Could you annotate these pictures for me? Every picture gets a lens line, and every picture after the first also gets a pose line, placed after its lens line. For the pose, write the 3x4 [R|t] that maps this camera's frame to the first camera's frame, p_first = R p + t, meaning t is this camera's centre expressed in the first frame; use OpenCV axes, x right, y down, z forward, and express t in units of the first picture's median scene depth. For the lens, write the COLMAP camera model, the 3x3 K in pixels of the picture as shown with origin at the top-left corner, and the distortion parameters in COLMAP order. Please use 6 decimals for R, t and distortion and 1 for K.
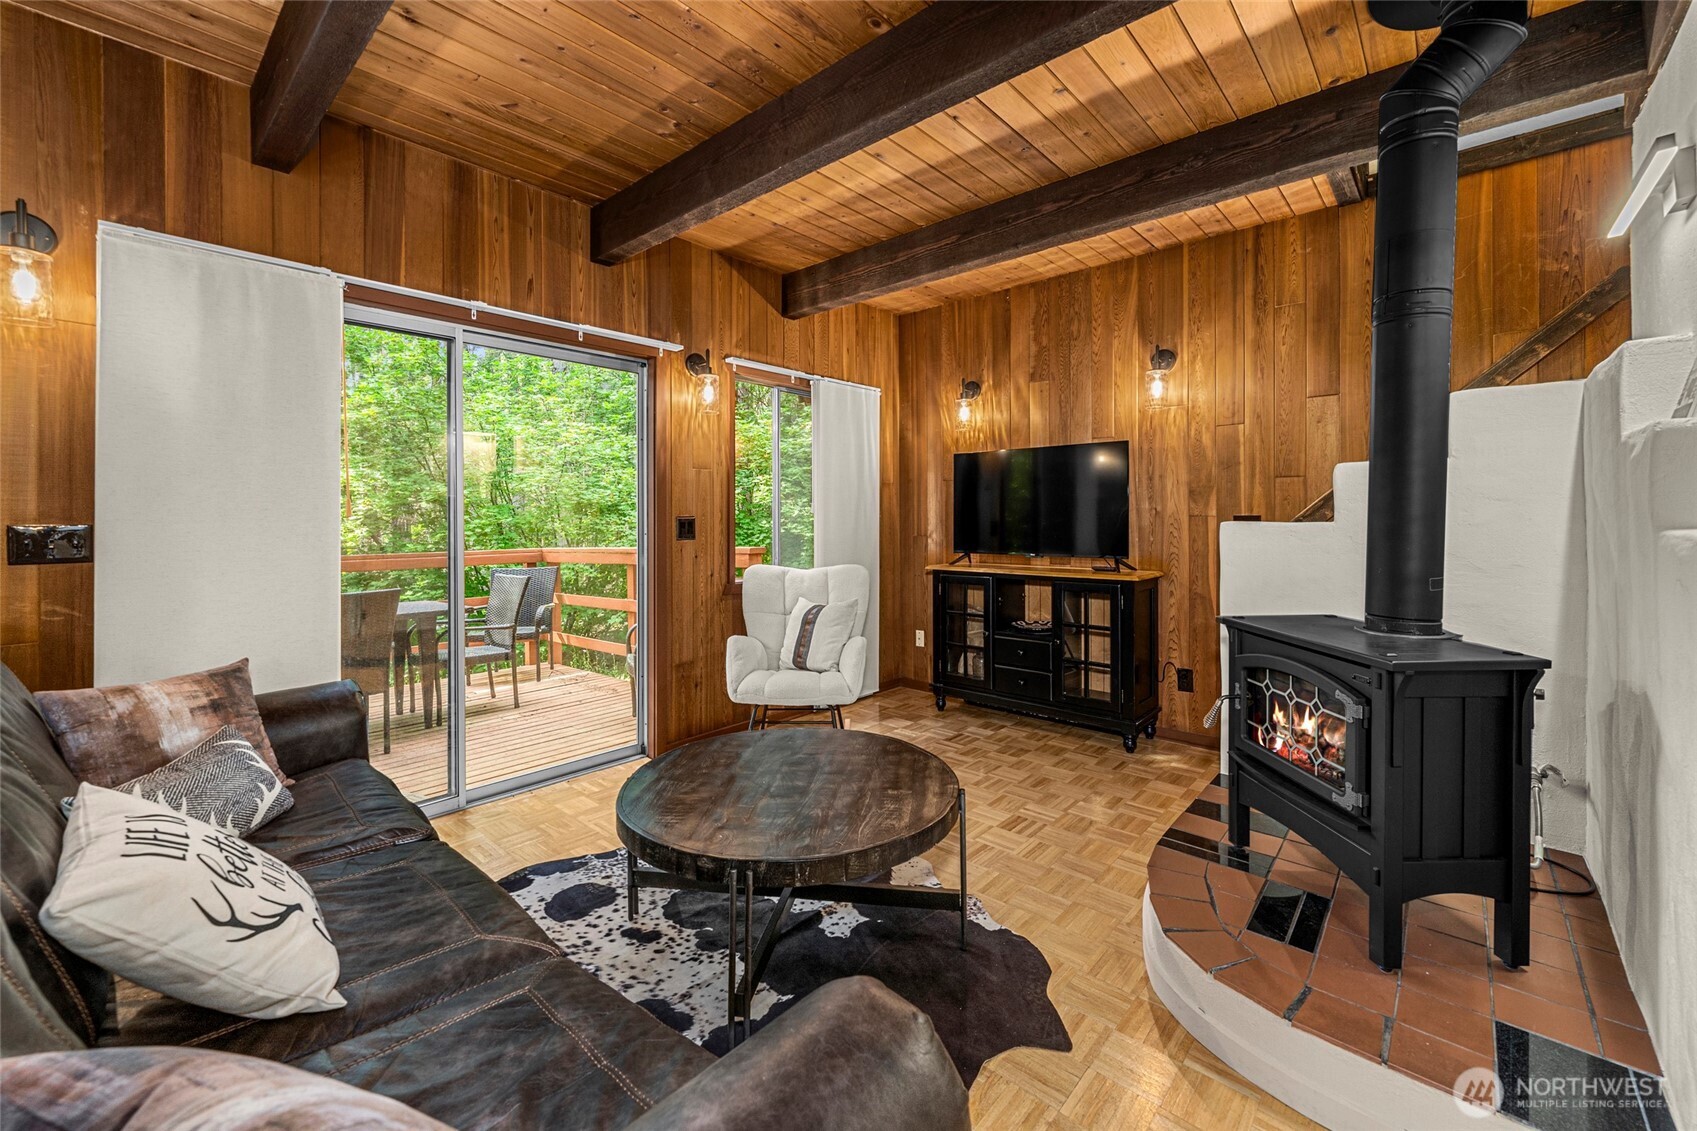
lens RADIAL K [[681.5, 0, 846.6], [0, 681.5, 521.4], [0, 0, 1]] dist [-0.000868, -0.000105]
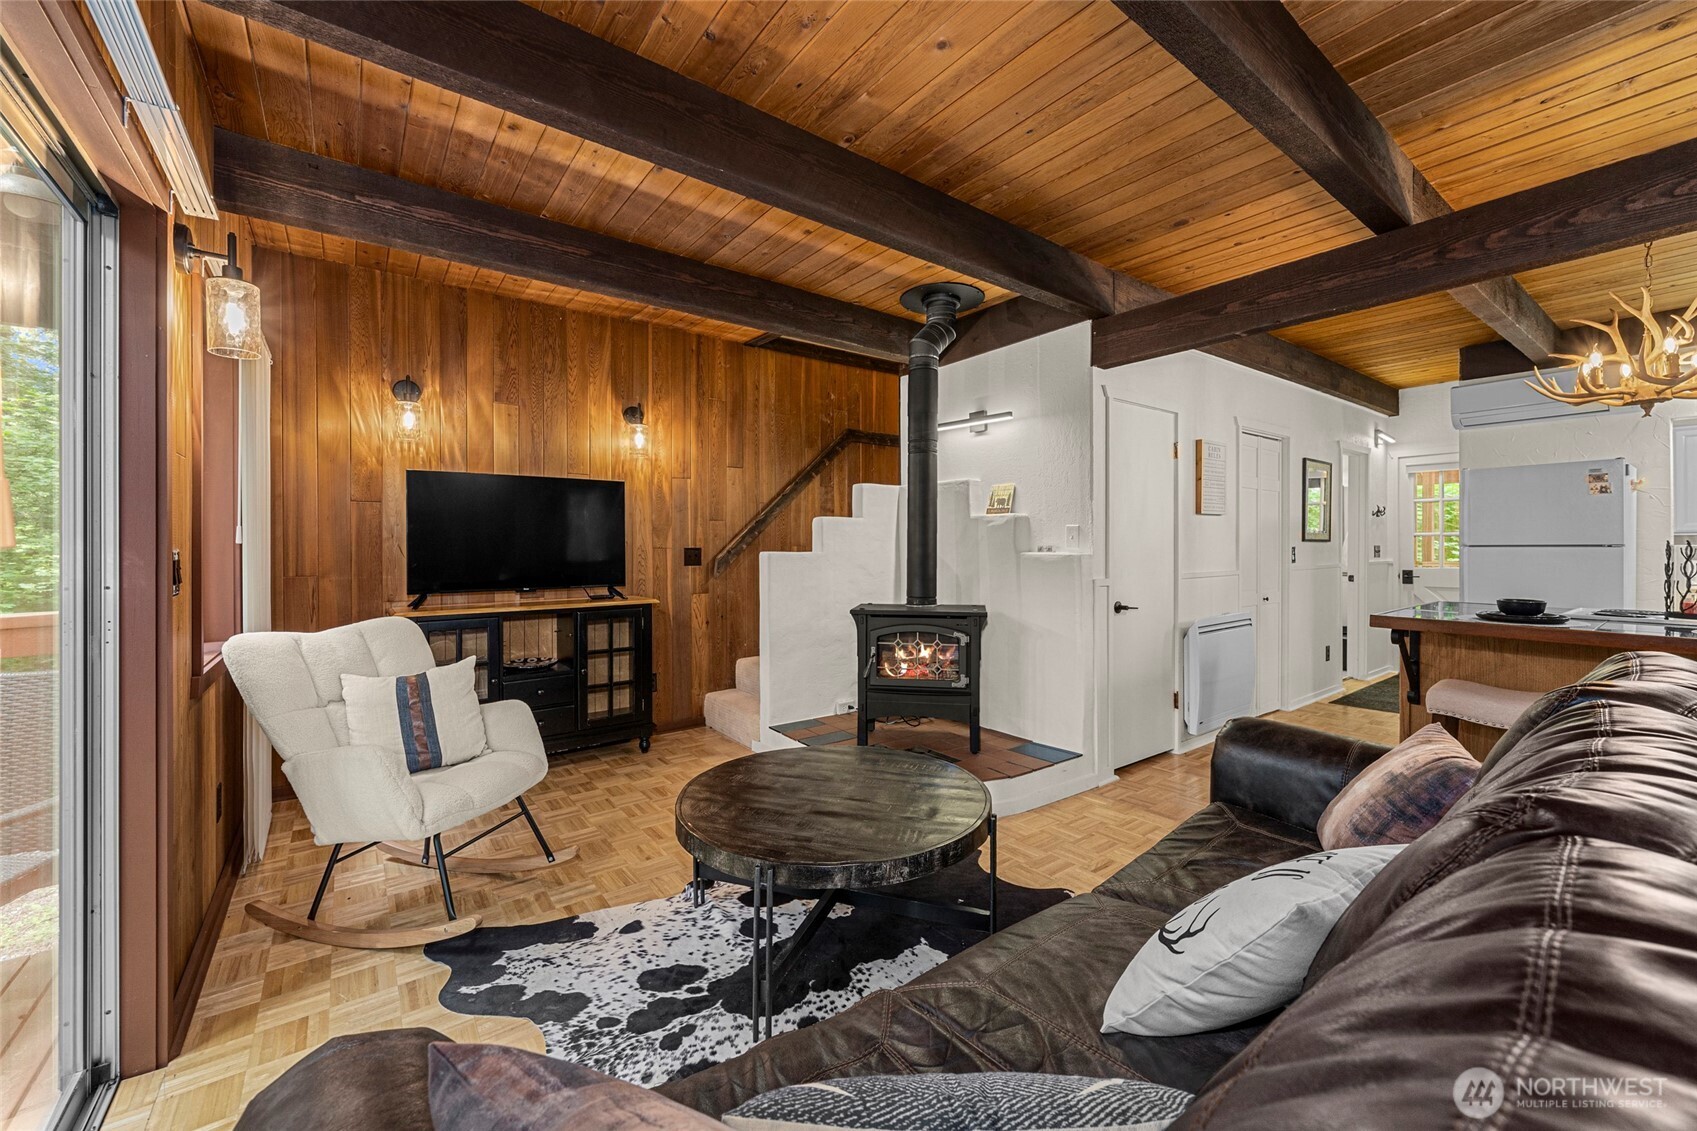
lens RADIAL K [[674.4, 0, 844.1], [0, 674.4, 548.9], [0, 0, 1]] dist [-0.000480, -0.000117]
pose [[0.195950, -0.000374, 0.980614, -0.625442], [0.007998, 0.999967, -0.001217, -0.002376], [-0.980581, 0.008081, 0.195946, 0.430681]]
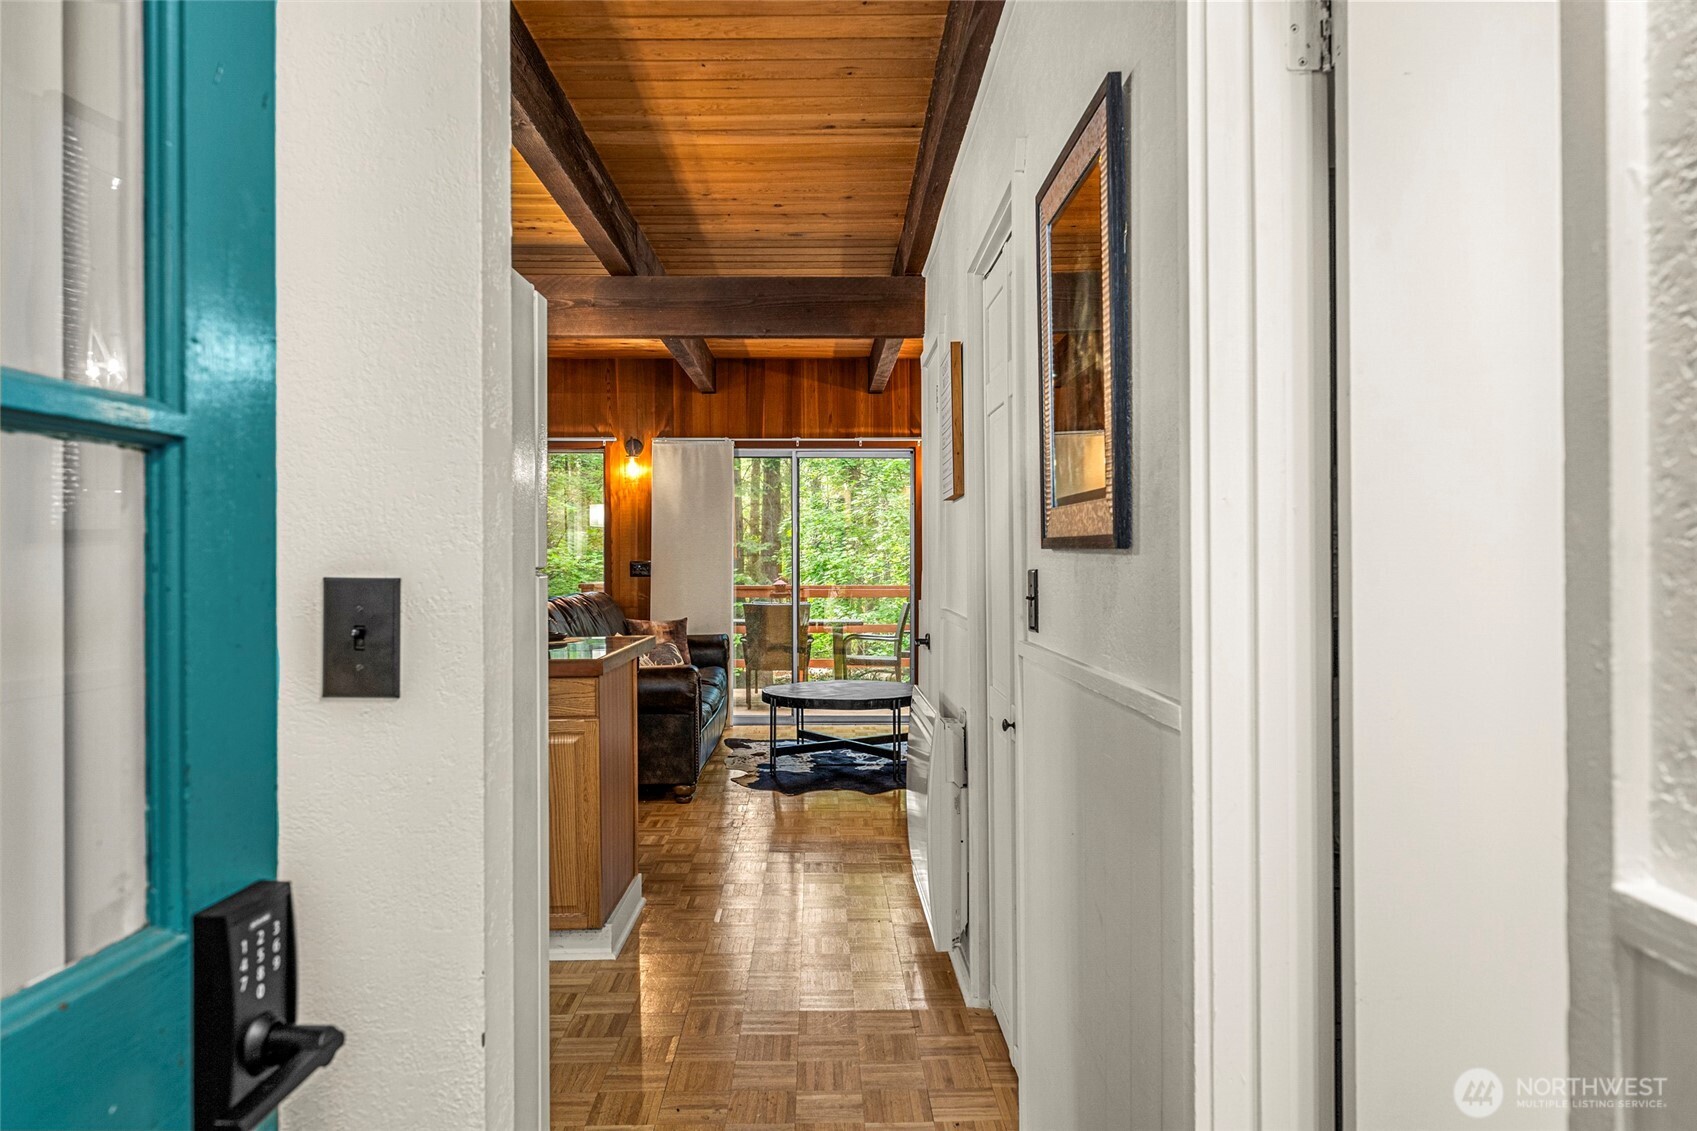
lens RADIAL K [[1126.3, 0, 848.5], [0, 1126.3, 565.5], [0, 0, 1]] dist [-0.001217, -0.000115]
pose [[0.686428, 0.004881, -0.727182, 1.317597], [-0.002957, 0.999988, 0.003920, 0.000685], [0.727192, -0.000540, 0.686434, -0.717506]]
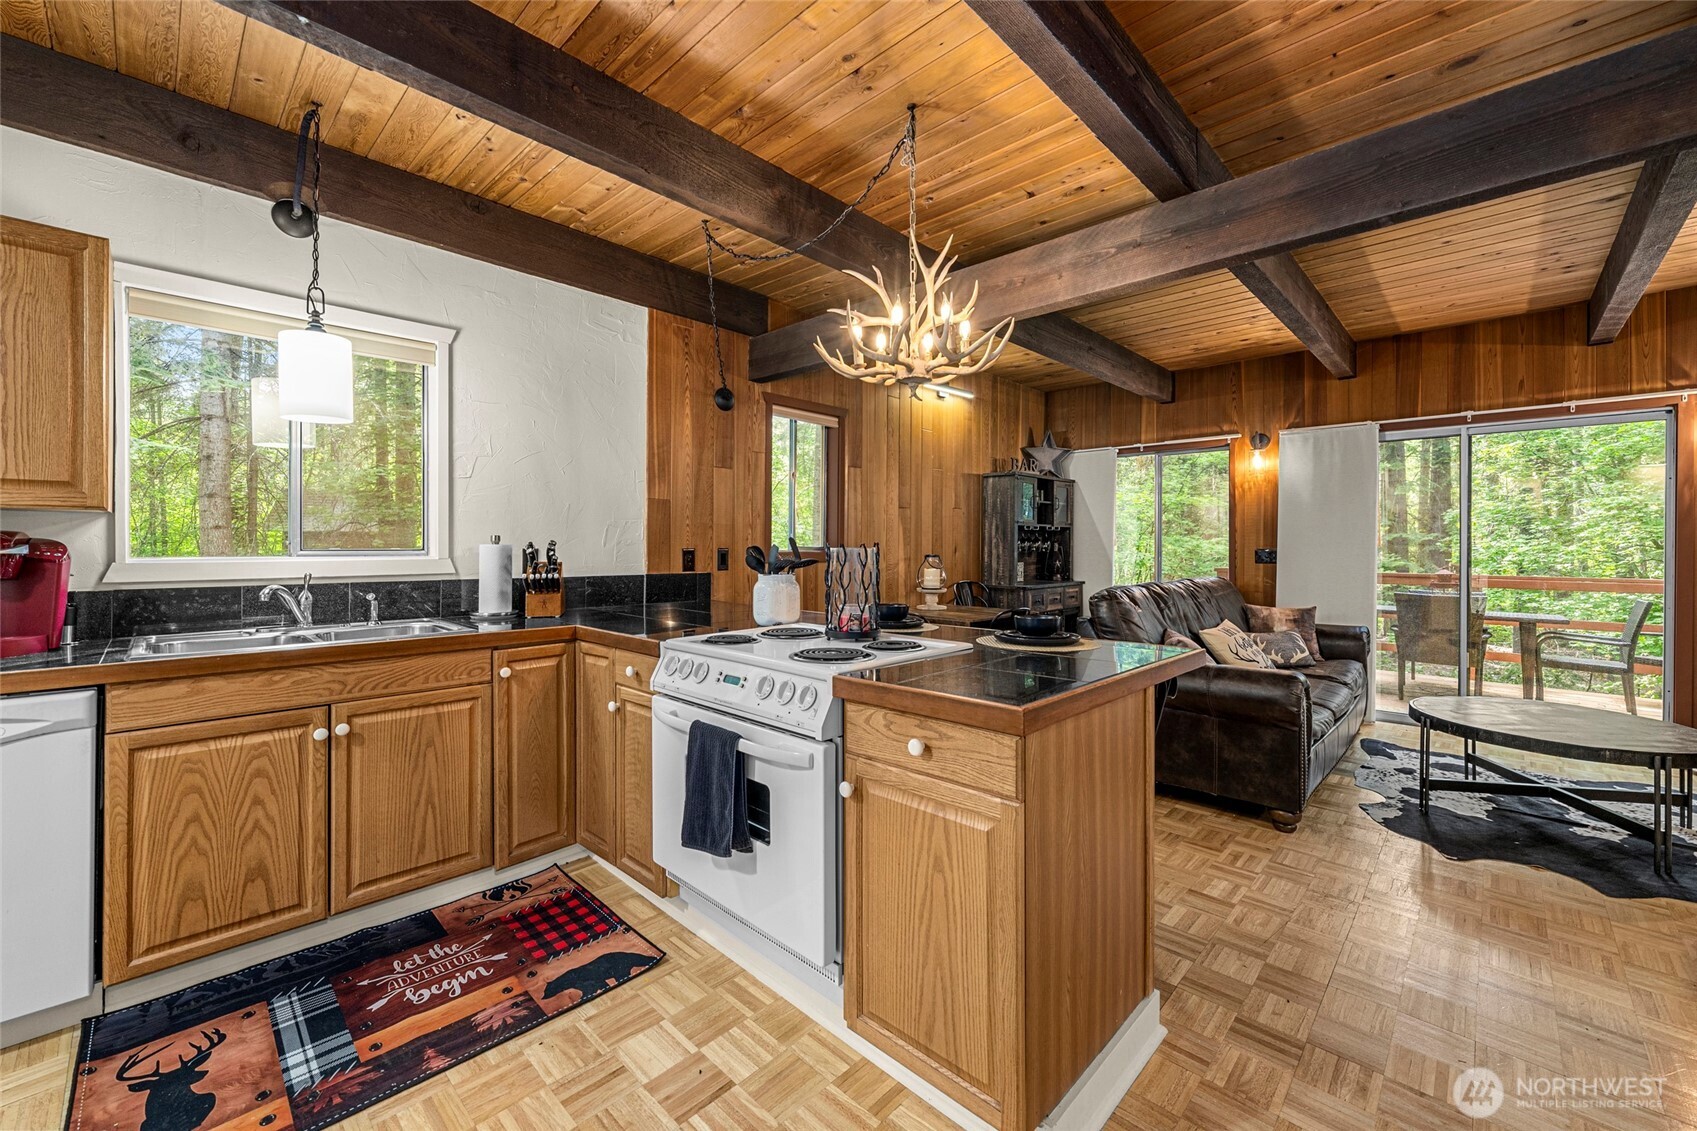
lens RADIAL K [[671.1, 0, 849.2], [0, 671.1, 544.0], [0, 0, 1]] dist [-0.002398, 0.000035]
pose [[-0.036831, 0.001068, -0.999321, 0.828115], [-0.011007, 0.999938, 0.001474, -0.000497], [0.999261, 0.011054, -0.036817, -0.291033]]
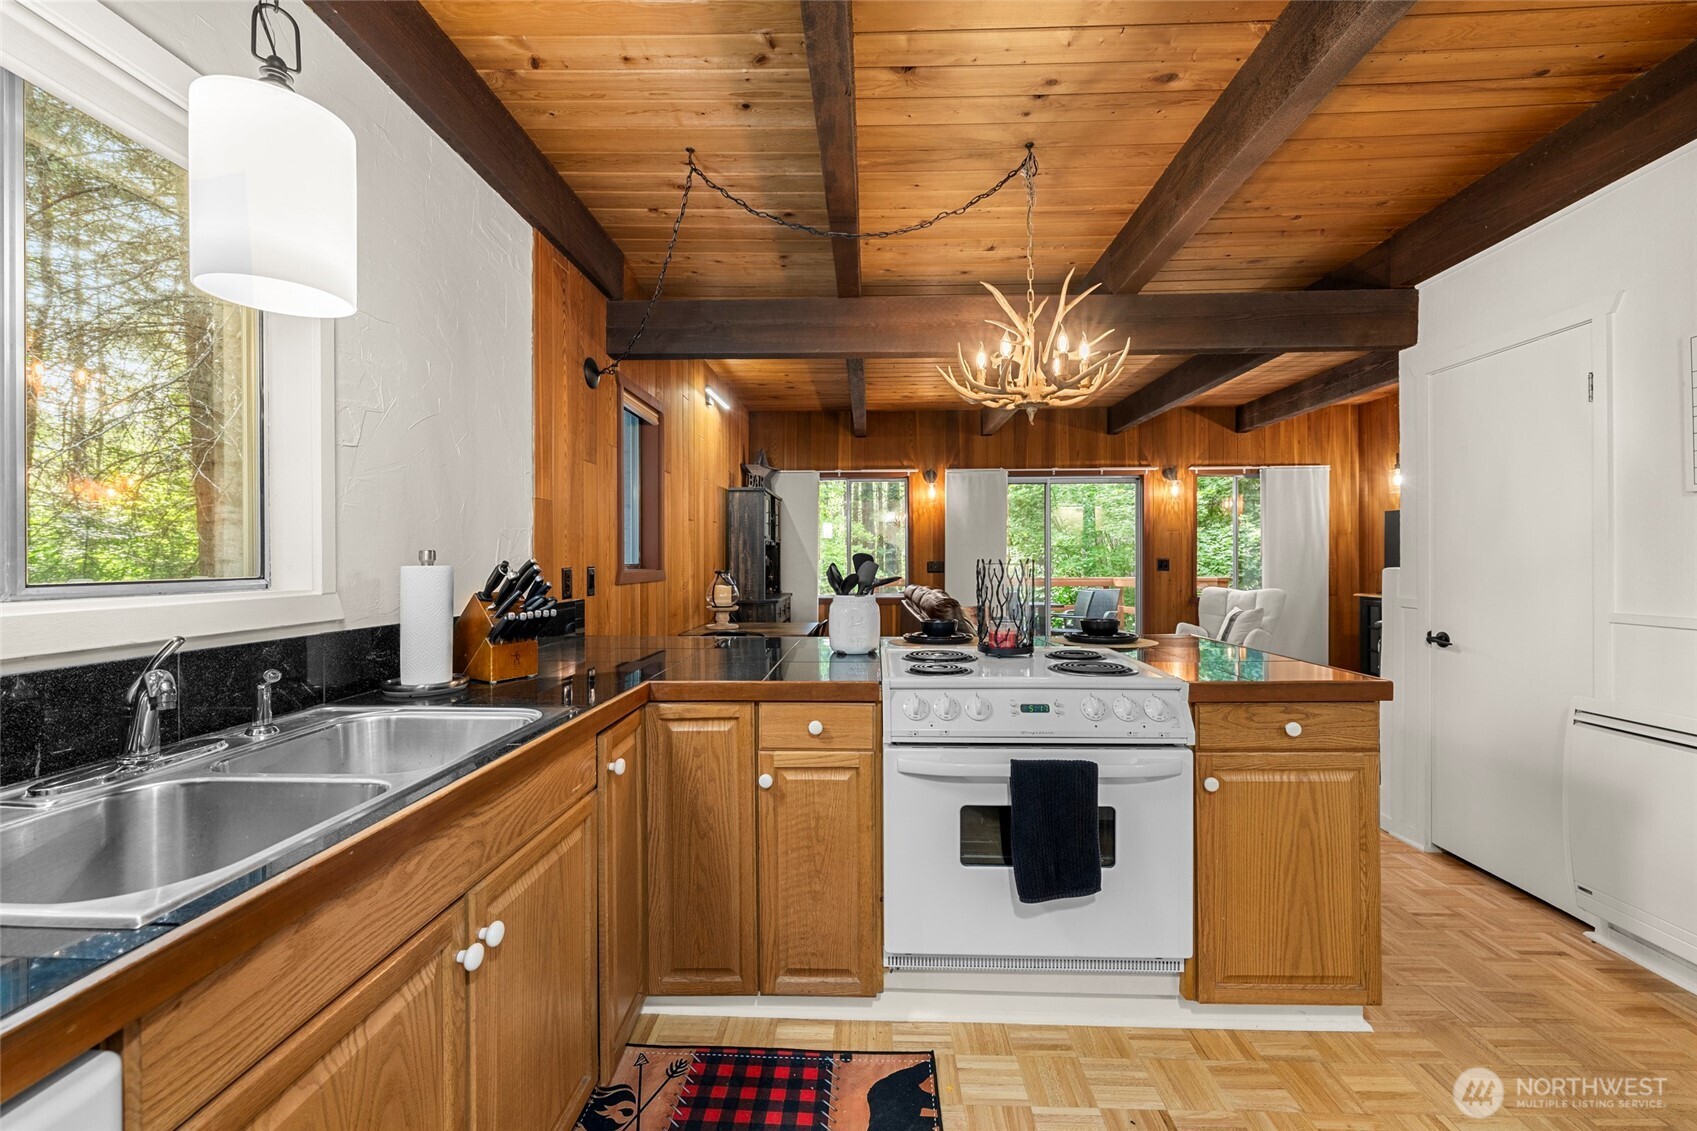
lens RADIAL K [[662.5, 0, 840.7], [0, 662.5, 558.4], [0, 0, 1]] dist [-0.001415, -0.000036]
pose [[0.635095, -0.000707, -0.772434, 0.592746], [-0.002794, 0.999991, -0.003213, 0.001222], [0.772429, 0.004199, 0.635088, -0.803076]]
